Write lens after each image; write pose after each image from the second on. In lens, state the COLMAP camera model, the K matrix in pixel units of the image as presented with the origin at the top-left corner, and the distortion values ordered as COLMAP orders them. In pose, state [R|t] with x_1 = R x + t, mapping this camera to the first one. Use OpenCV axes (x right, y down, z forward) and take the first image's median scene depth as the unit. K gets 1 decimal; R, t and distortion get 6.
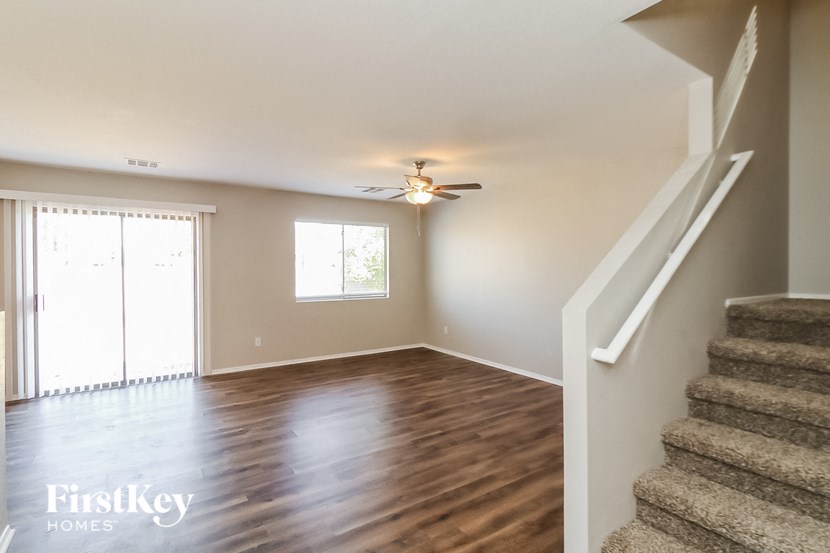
lens RADIAL K [[406.8, 0, 412.5], [0, 406.8, 274.0], [0, 0, 1]] dist [0.032555, -0.023944]
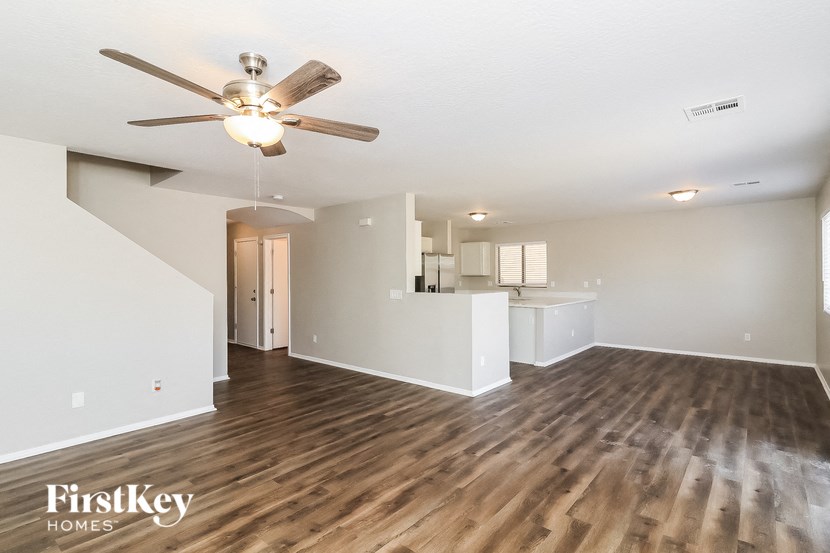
lens RADIAL K [[406.8, 0, 412.5], [0, 406.8, 274.0], [0, 0, 1]] dist [0.032555, -0.023944]
pose [[-0.956857, 0.006966, -0.290475, -0.023291], [0.004573, 0.999950, 0.008917, -0.026098], [0.290523, 0.007204, -0.956841, 1.698549]]
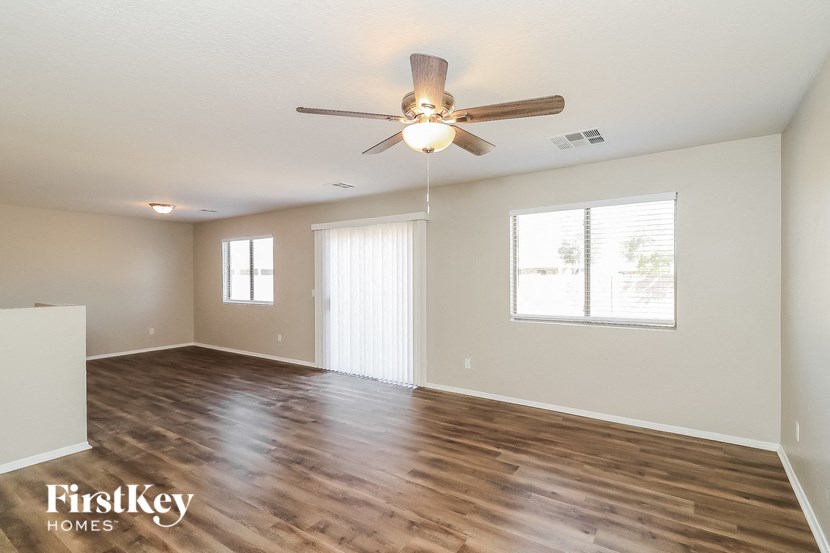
lens RADIAL K [[406.8, 0, 412.5], [0, 406.8, 274.0], [0, 0, 1]] dist [0.032555, -0.023944]
pose [[0.379733, -0.002034, -0.925094, 0.550245], [-0.005786, 0.999973, -0.004573, -0.023285], [0.925078, 0.007089, 0.379711, 0.871340]]
